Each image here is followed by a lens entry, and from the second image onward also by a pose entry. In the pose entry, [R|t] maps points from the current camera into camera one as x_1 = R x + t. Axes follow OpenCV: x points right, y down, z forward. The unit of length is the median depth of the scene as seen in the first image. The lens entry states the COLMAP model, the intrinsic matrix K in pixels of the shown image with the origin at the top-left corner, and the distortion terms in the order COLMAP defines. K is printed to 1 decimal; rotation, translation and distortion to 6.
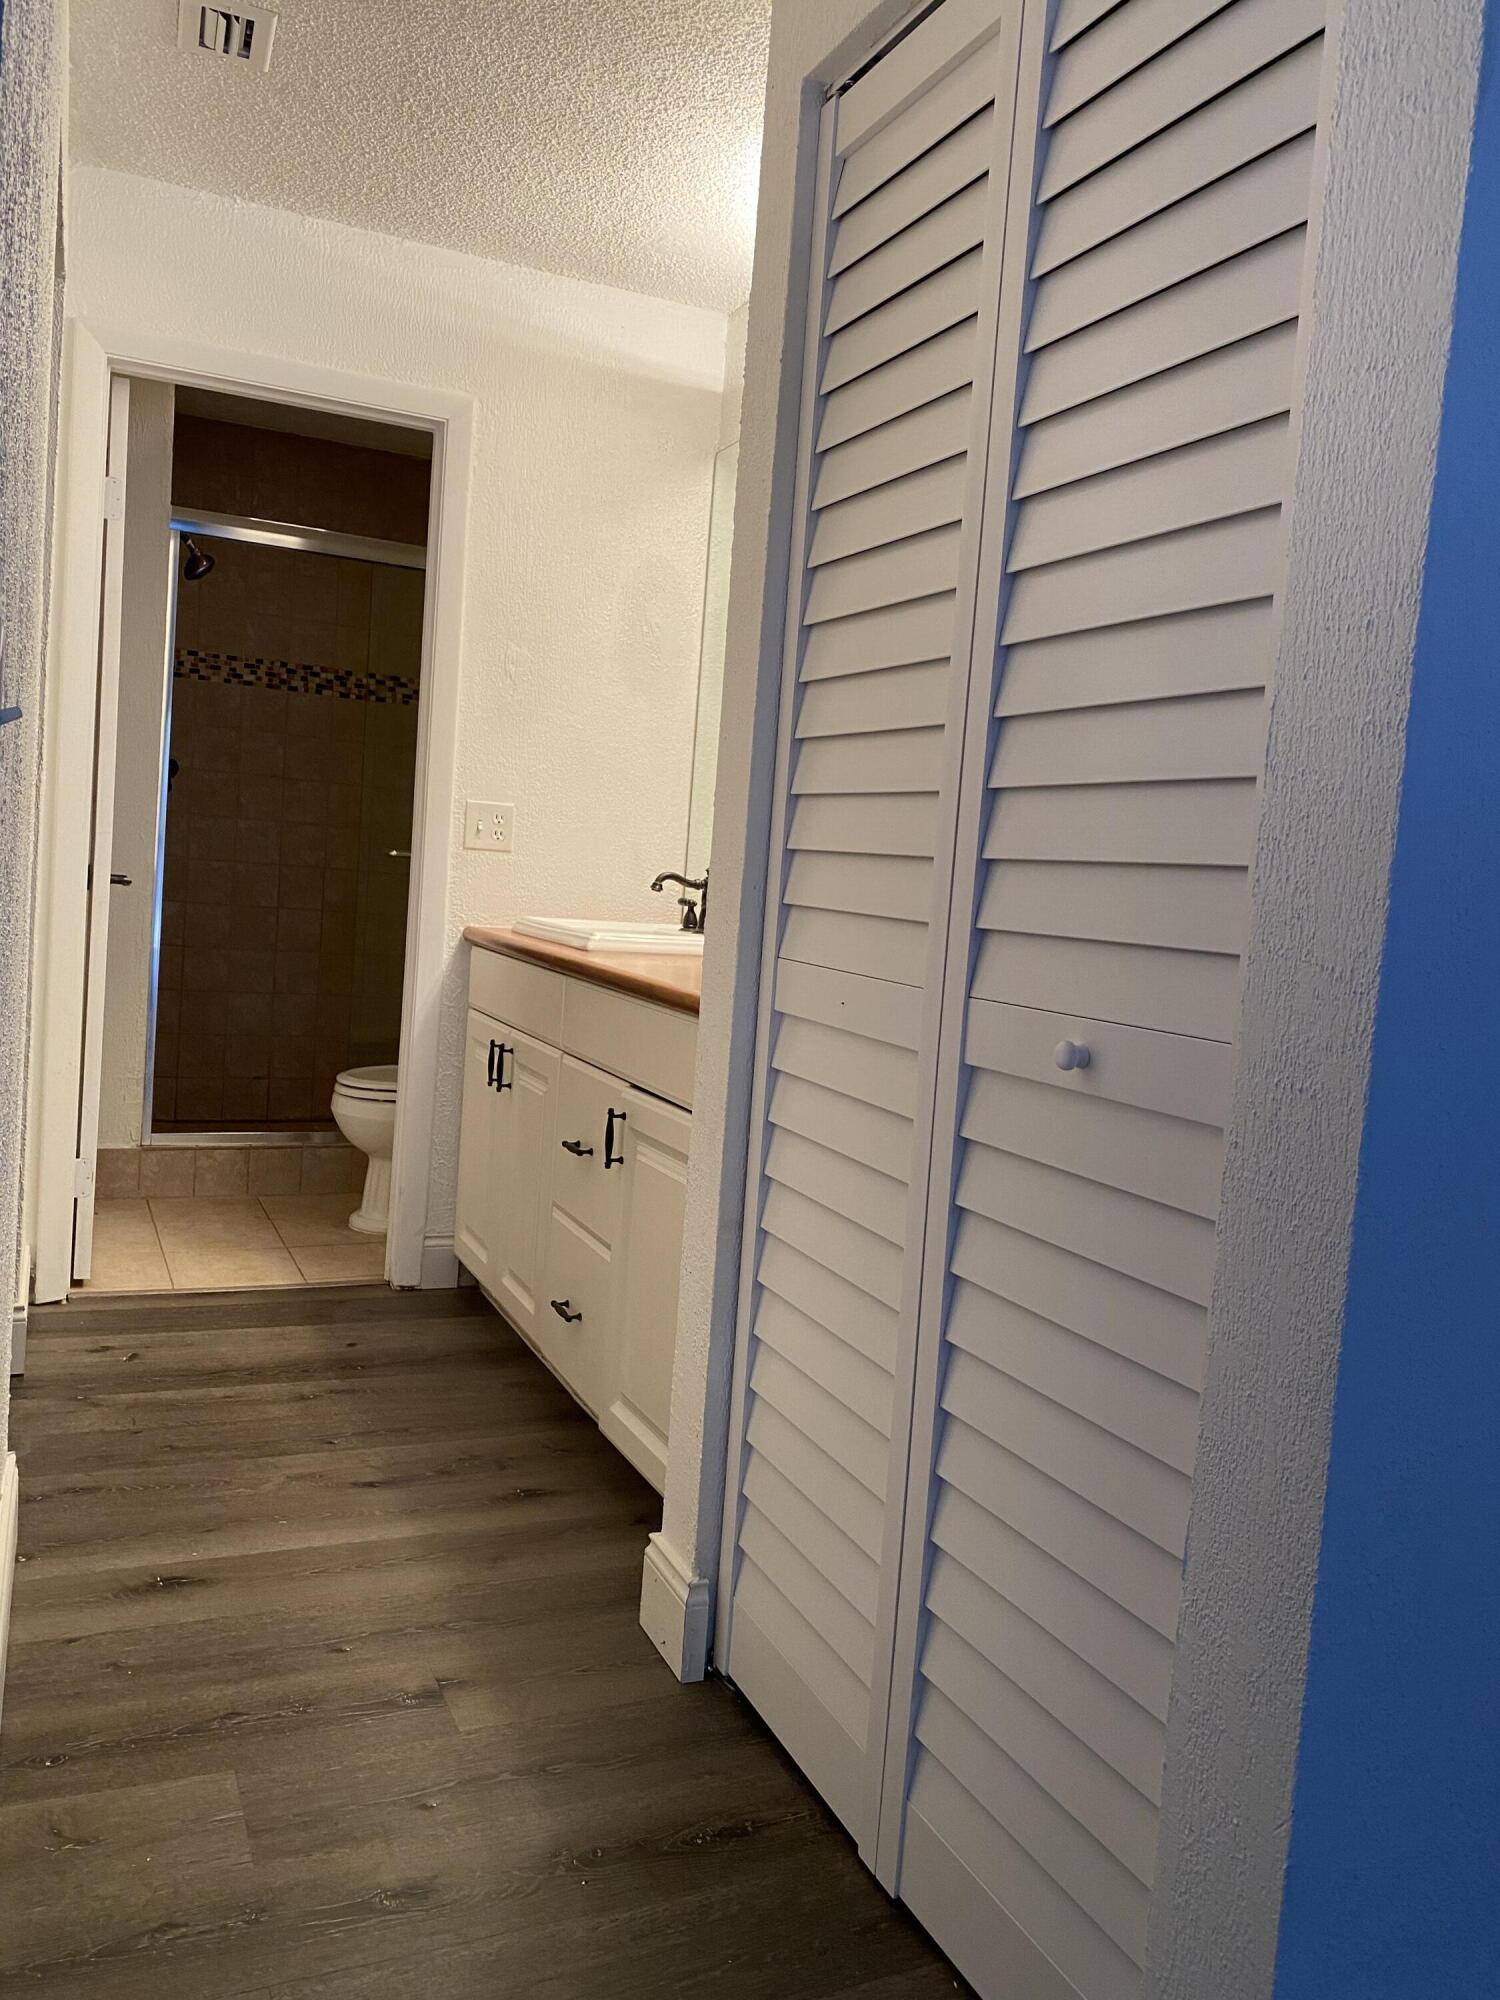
lens RADIAL K [[1511.9, 0, 765.1], [0, 1511.9, 1006.0], [0, 0, 1]] dist [0.006813, -0.007716]
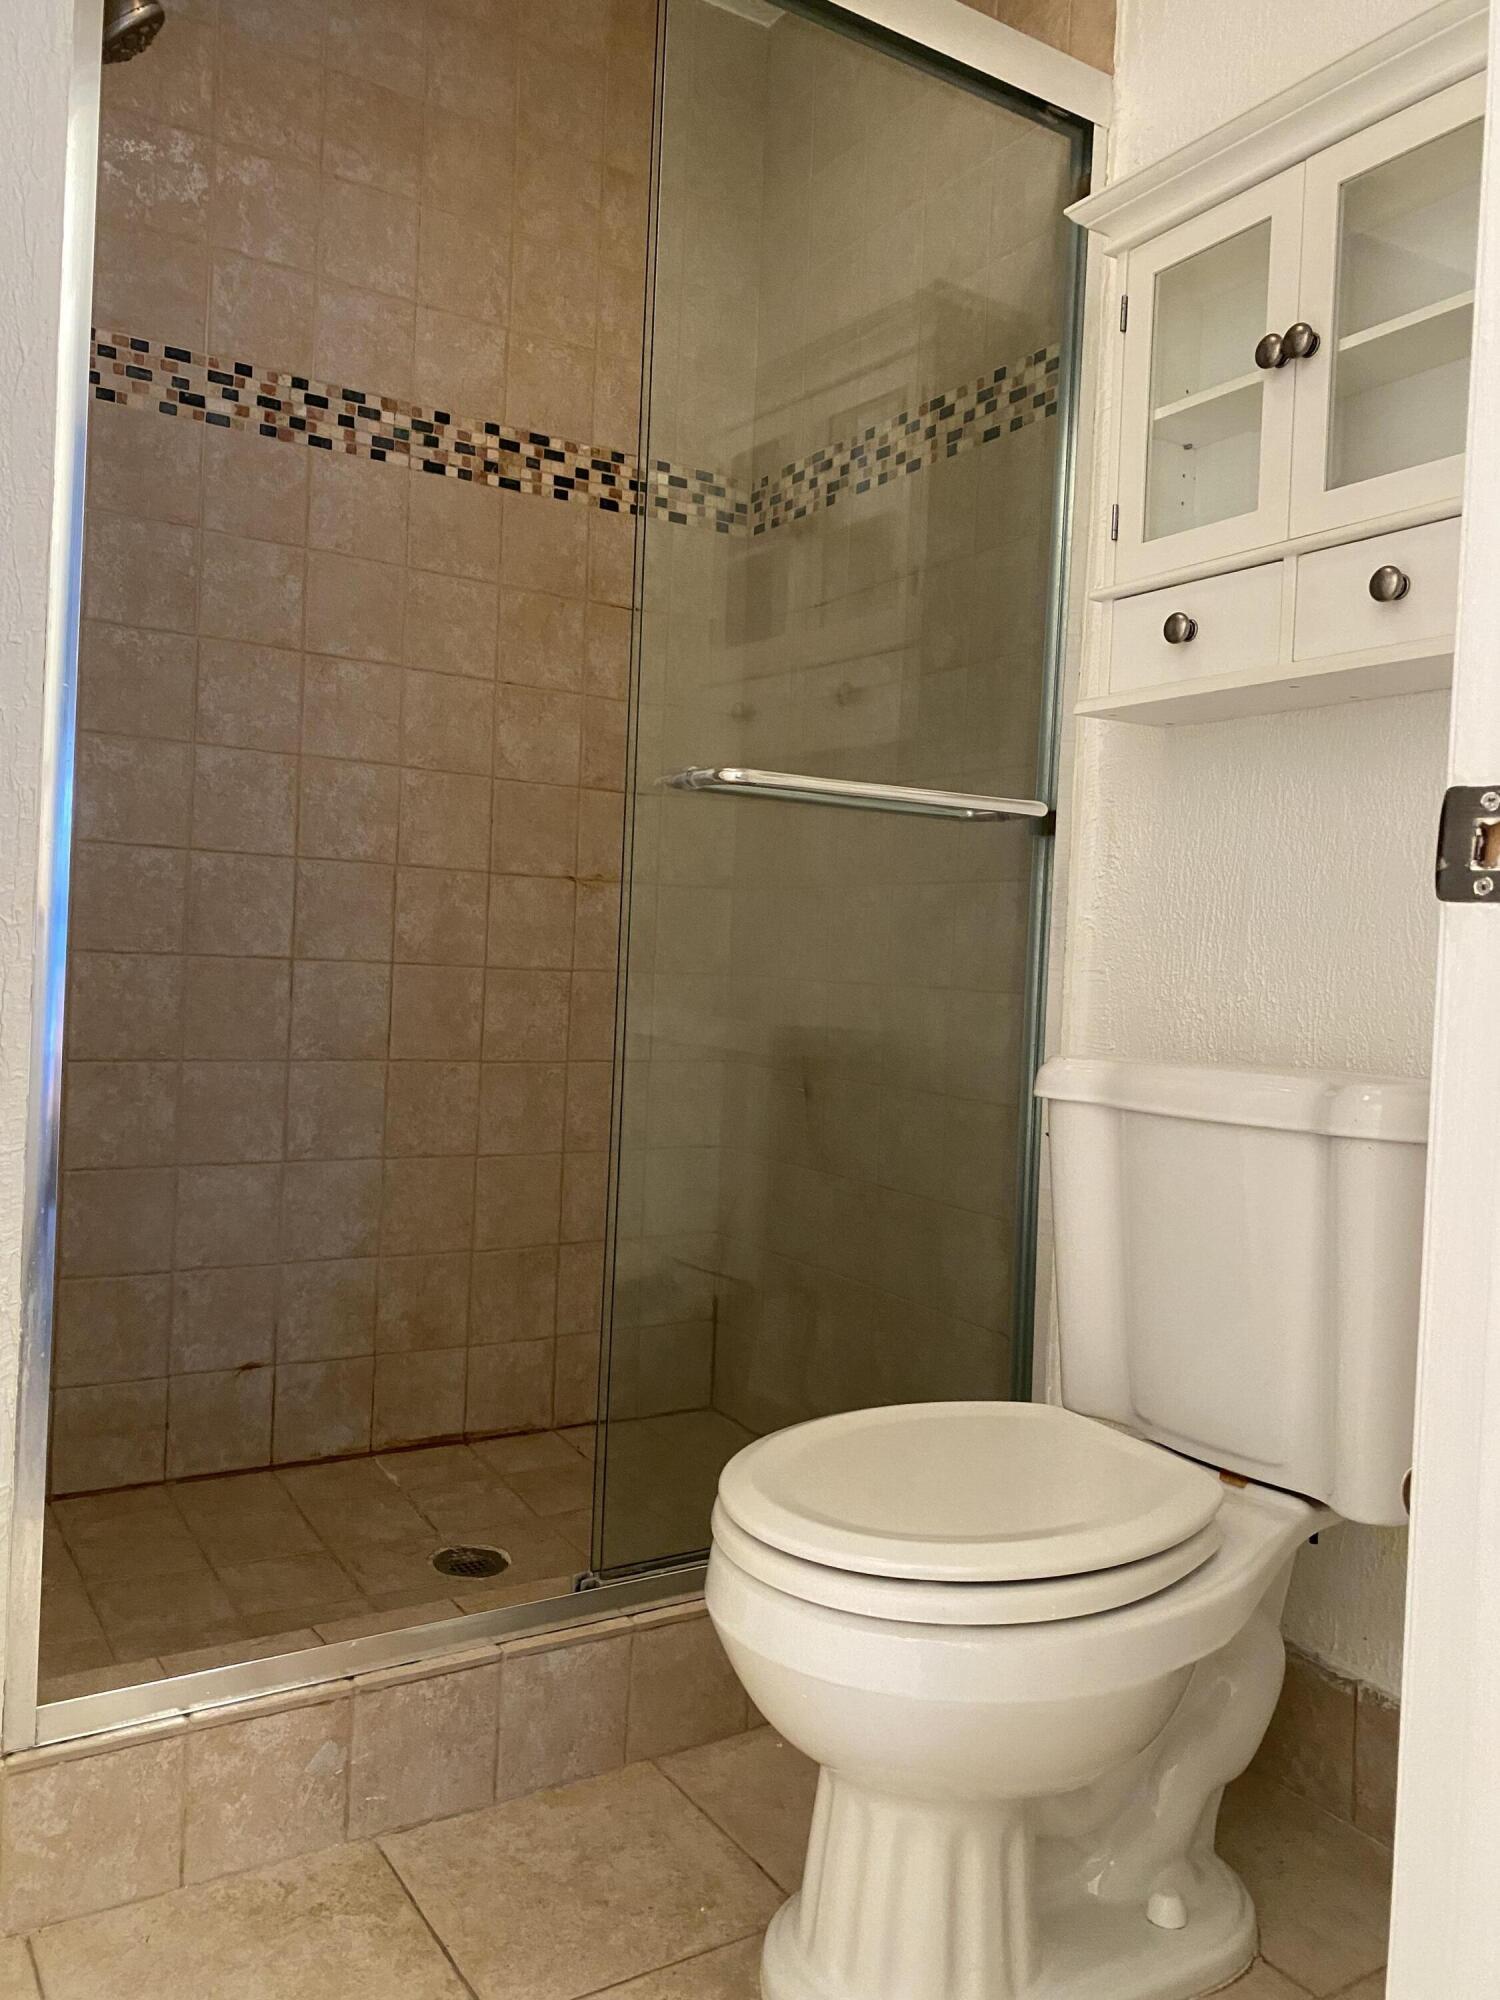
lens RADIAL K [[1511.9, 0, 734.2], [0, 1511.9, 984.5], [0, 0, 1]] dist [0.006813, -0.007716]
pose [[0.992265, -0.037556, 0.118322, -0.252088], [0.044334, 0.997492, -0.055178, -0.029230], [-0.115953, 0.059997, 0.991441, 0.572730]]
